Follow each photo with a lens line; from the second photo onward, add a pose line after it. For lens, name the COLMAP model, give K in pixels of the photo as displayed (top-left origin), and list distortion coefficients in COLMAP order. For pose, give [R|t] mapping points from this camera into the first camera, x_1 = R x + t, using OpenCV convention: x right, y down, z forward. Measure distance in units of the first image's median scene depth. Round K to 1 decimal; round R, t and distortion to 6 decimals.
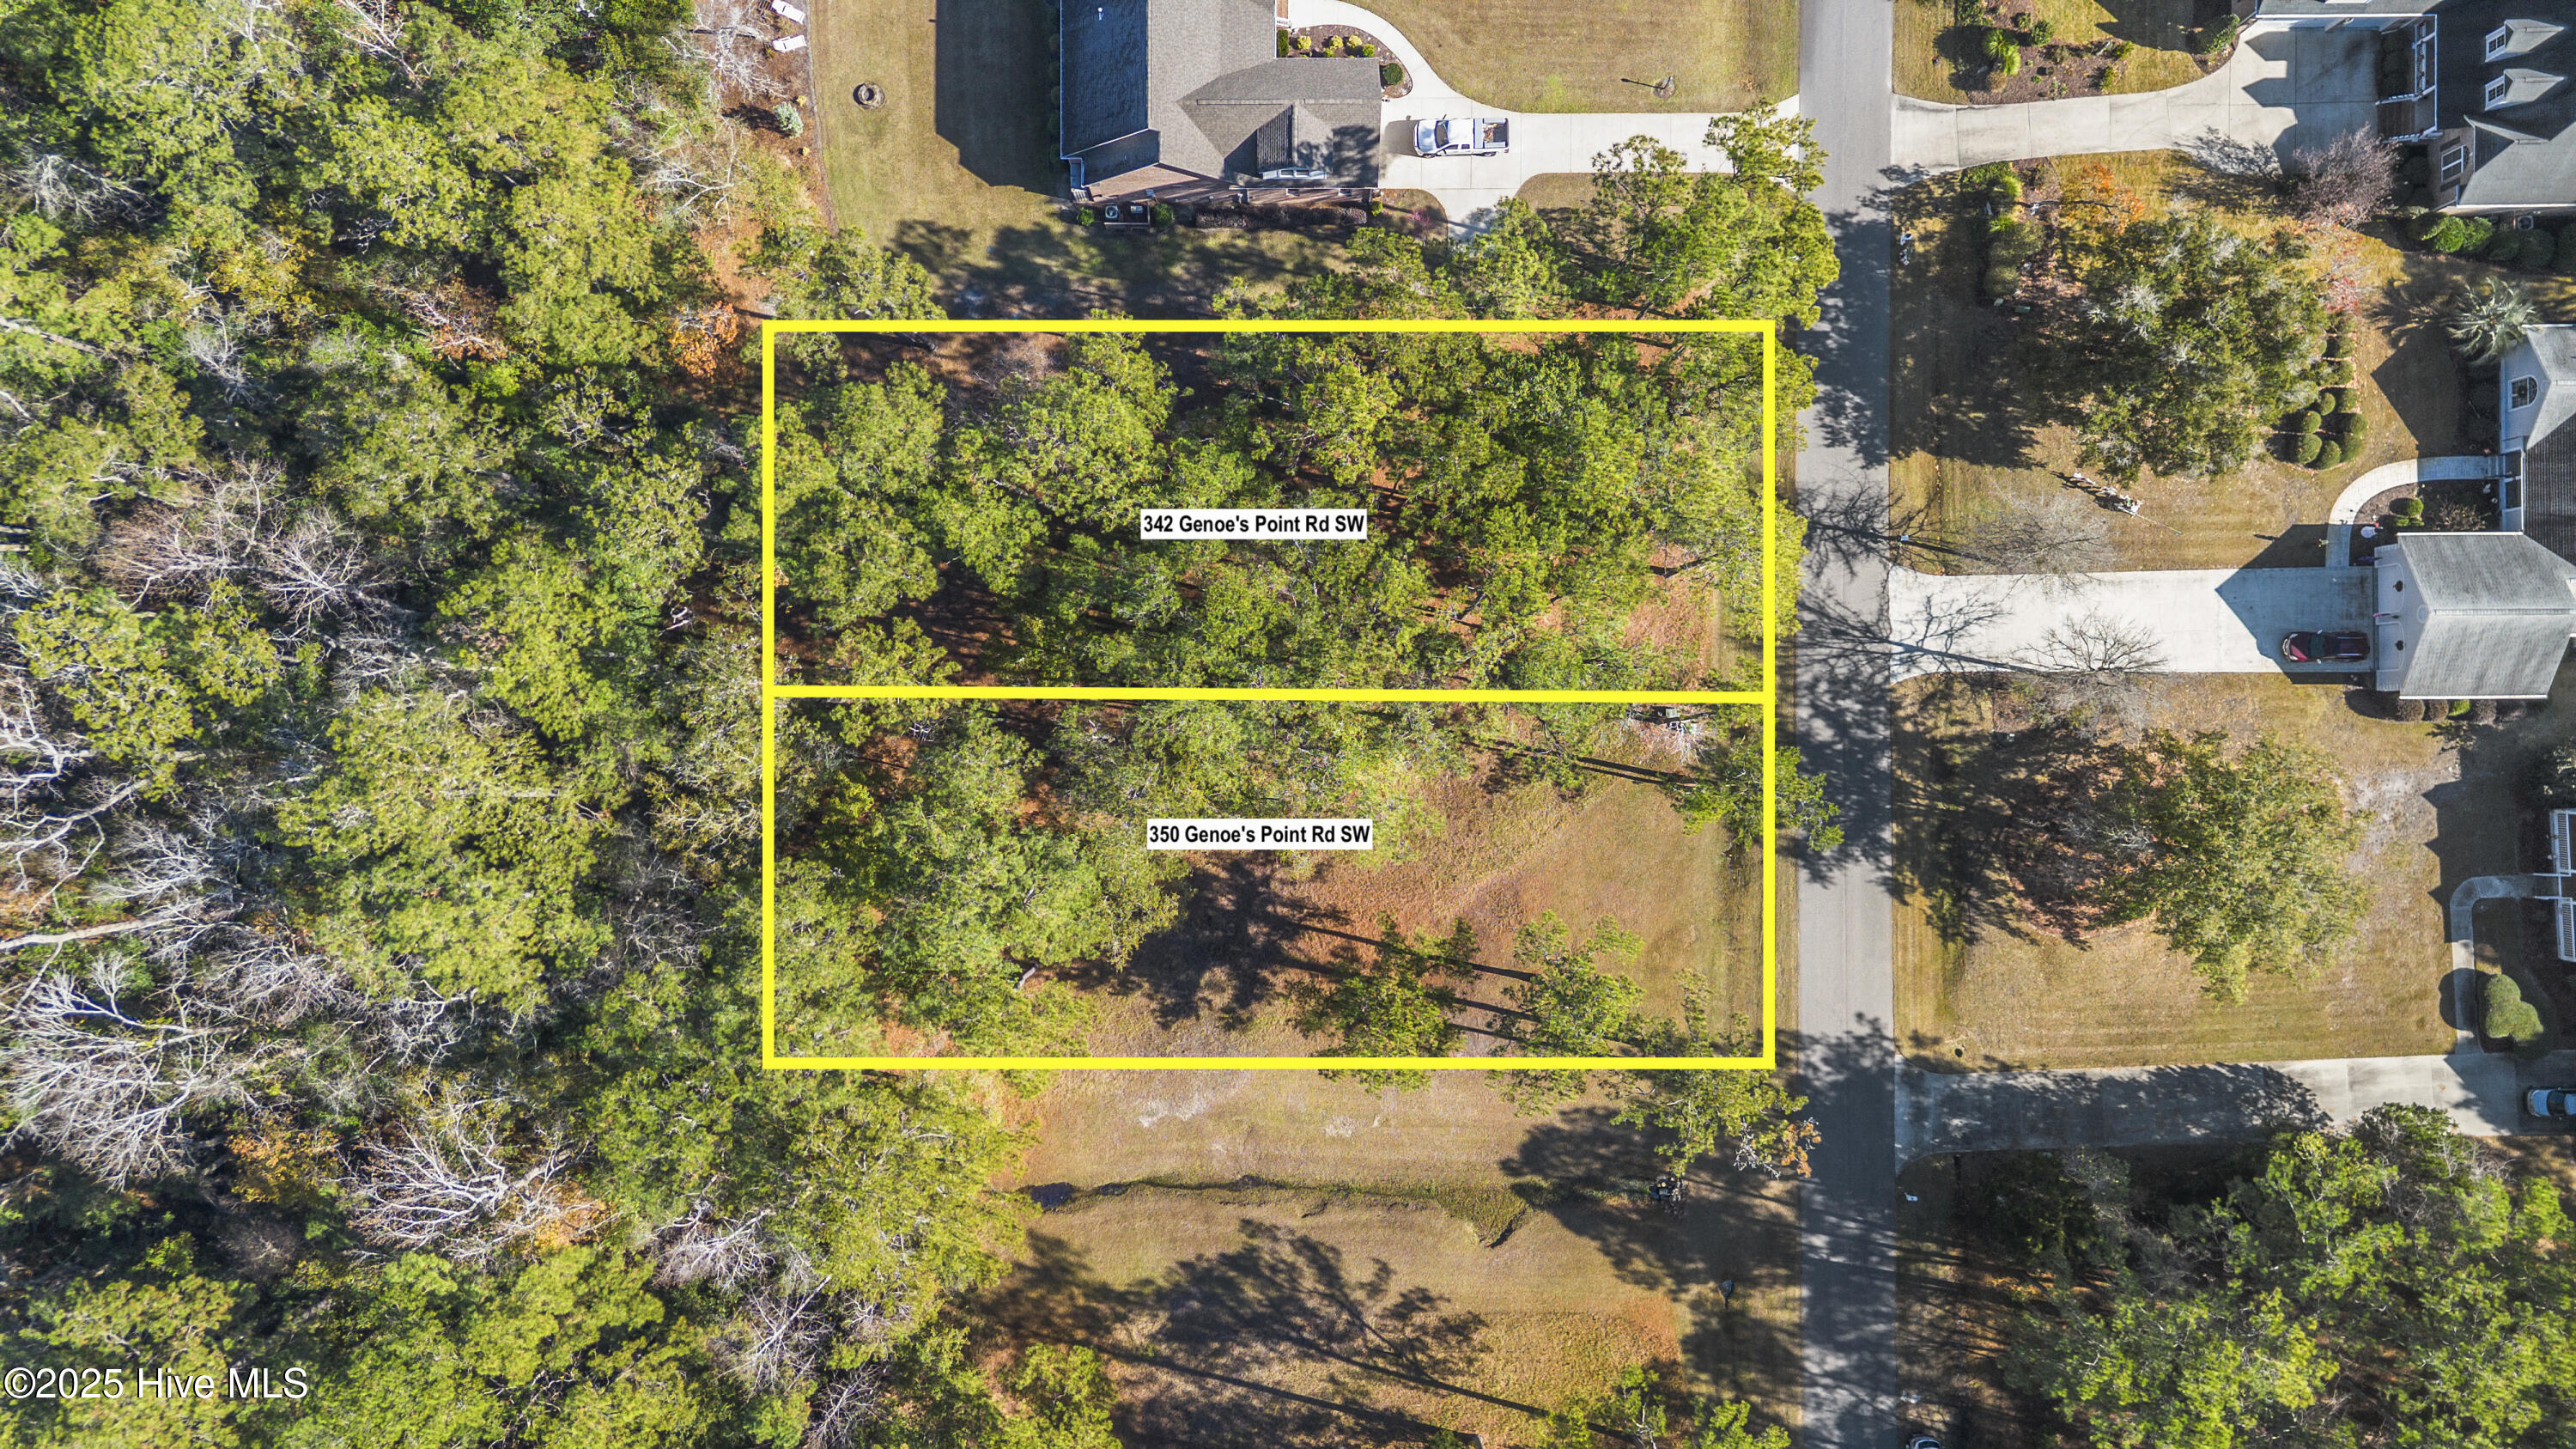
lens RADIAL K [[1775.2, 0, 1282.6], [0, 1775.2, 745.7], [0, 0, 1]] dist [0.003878, -0.009135]
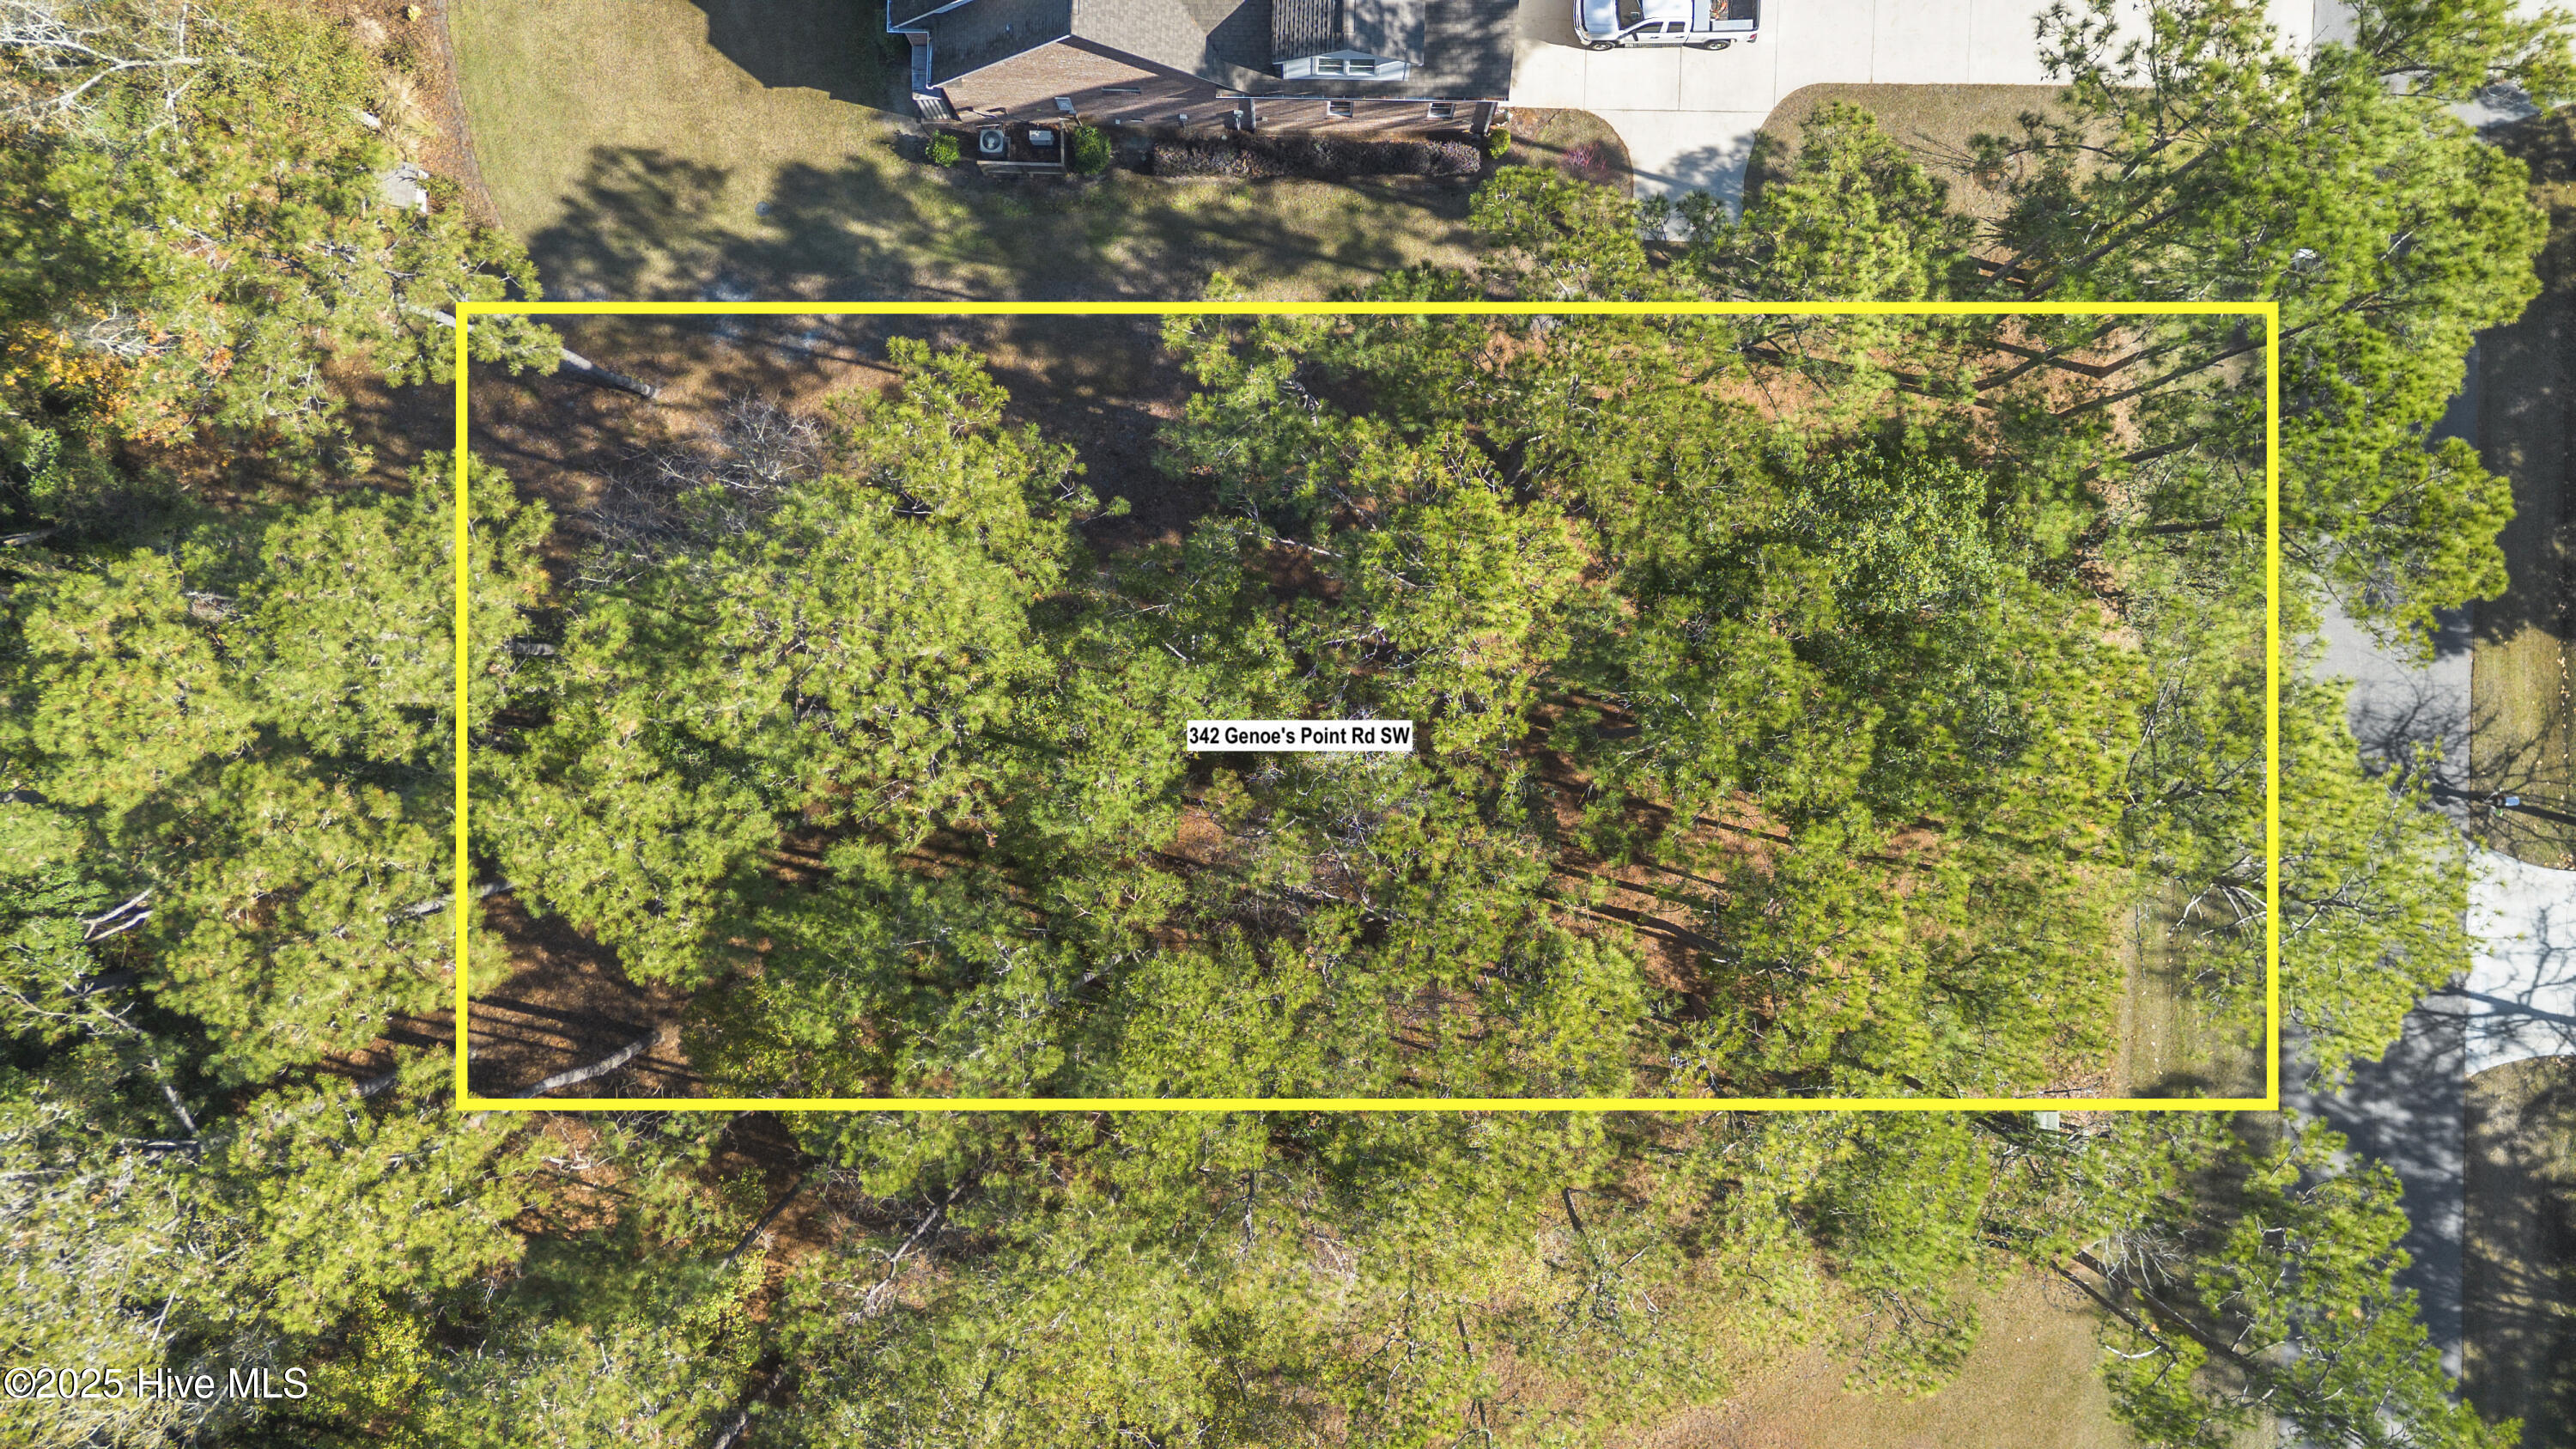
lens RADIAL K [[1775.2, 0, 1289.4], [0, 1775.2, 704.5], [0, 0, 1]] dist [0.003878, -0.009135]
pose [[0.999756, 0.021921, -0.002705, -0.003869], [-0.021950, 0.999696, -0.011264, -0.129874], [0.002458, 0.011321, 0.999933, 0.478399]]
